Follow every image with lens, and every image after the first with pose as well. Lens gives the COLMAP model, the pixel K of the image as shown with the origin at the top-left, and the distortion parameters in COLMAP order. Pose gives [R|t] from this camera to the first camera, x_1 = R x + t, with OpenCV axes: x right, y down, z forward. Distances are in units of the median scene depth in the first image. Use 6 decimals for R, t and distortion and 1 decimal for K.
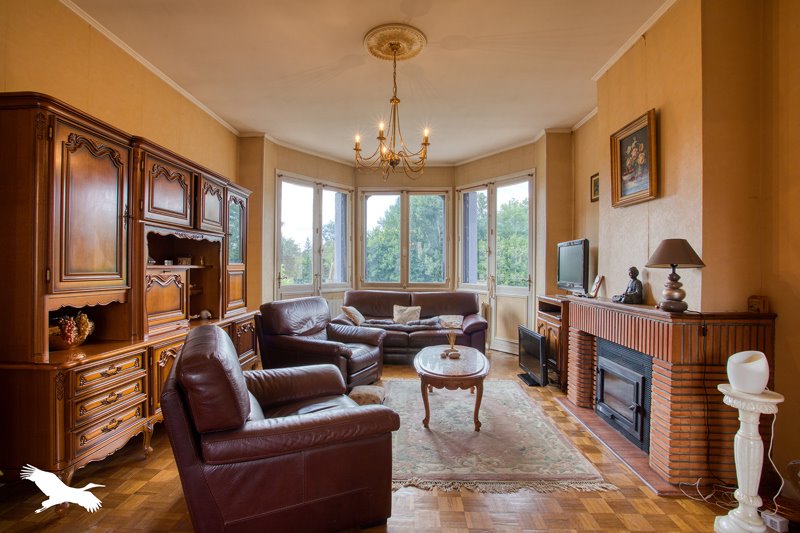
lens RADIAL K [[387.5, 0, 392.5], [0, 387.5, 267.5], [0, 0, 1]] dist [-0.034251, 0.000121]
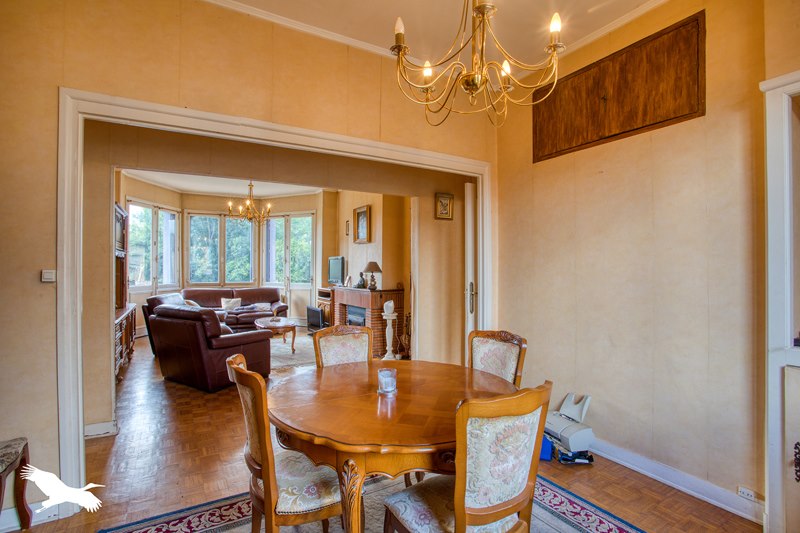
lens RADIAL K [[387.5, 0, 392.5], [0, 387.5, 267.5], [0, 0, 1]] dist [-0.034251, 0.000121]
pose [[0.838111, -0.000737, 0.545500, -0.307090], [0.001097, 0.999999, -0.000336, -0.017799], [-0.545499, 0.000880, 0.838111, -0.676419]]
